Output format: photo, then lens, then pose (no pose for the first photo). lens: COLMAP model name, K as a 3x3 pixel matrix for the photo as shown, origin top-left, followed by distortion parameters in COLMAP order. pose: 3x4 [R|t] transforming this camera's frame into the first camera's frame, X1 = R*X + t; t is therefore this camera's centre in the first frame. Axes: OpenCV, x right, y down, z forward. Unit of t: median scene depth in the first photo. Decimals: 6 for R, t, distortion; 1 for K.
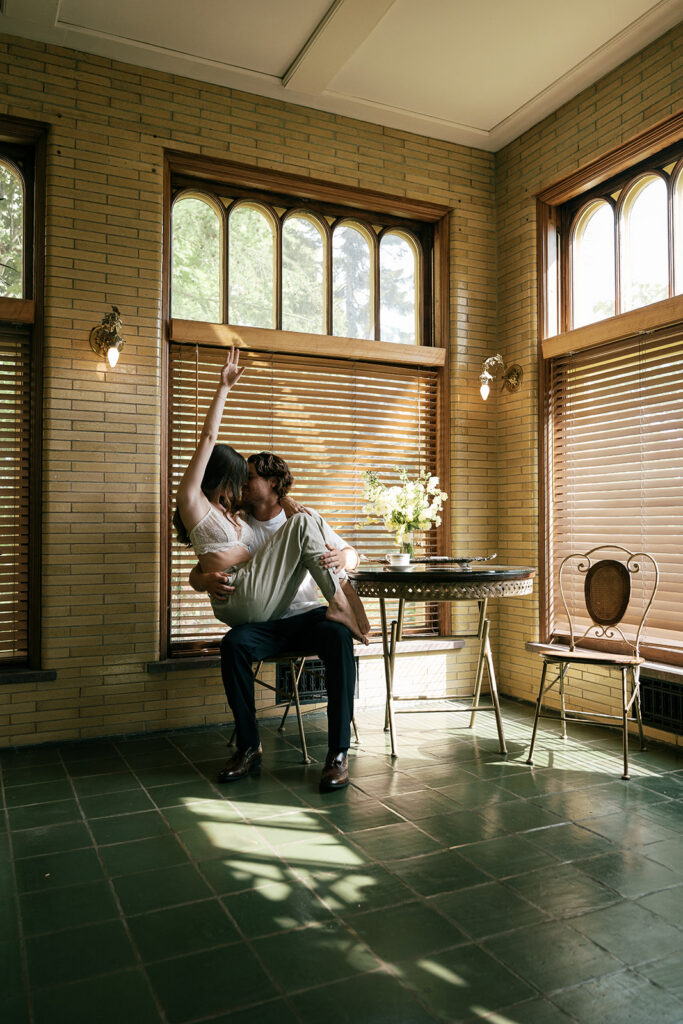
lens RADIAL K [[768.8, 0, 341.4], [0, 768.8, 506.8], [0, 0, 1]] dist [-0.001334, 0.000421]
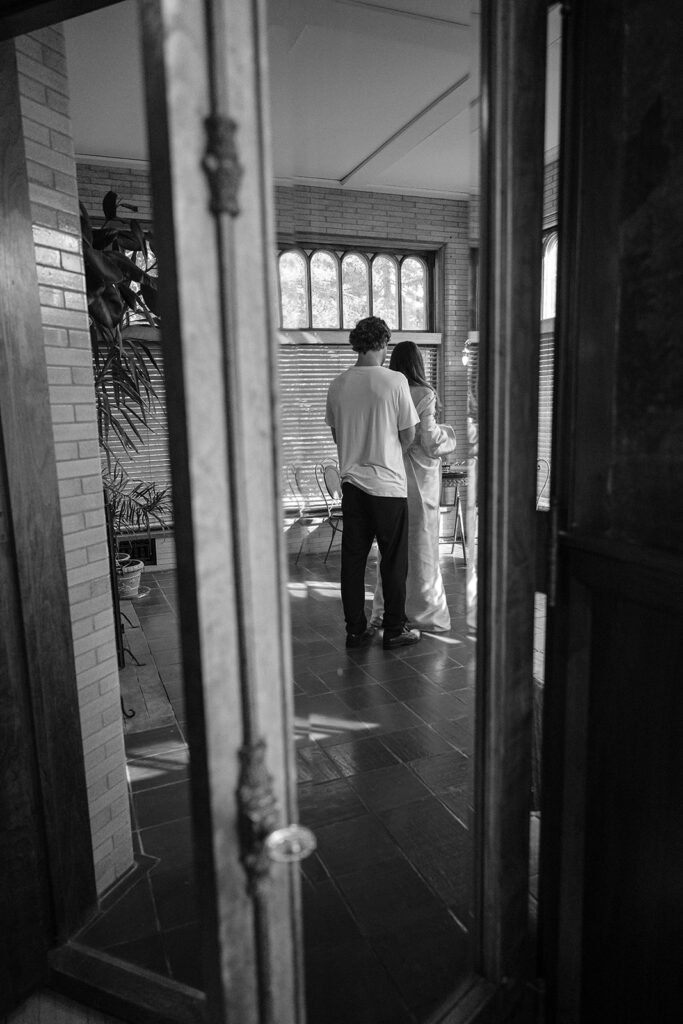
lens RADIAL K [[682.2, 0, 339.3], [0, 682.2, 512.8], [0, 0, 1]] dist [0.000909, -0.003222]
pose [[0.997997, -0.019460, -0.060199, -0.003889], [0.030026, 0.983218, 0.179947, -0.097929], [0.055687, -0.181394, 0.981833, -0.527100]]
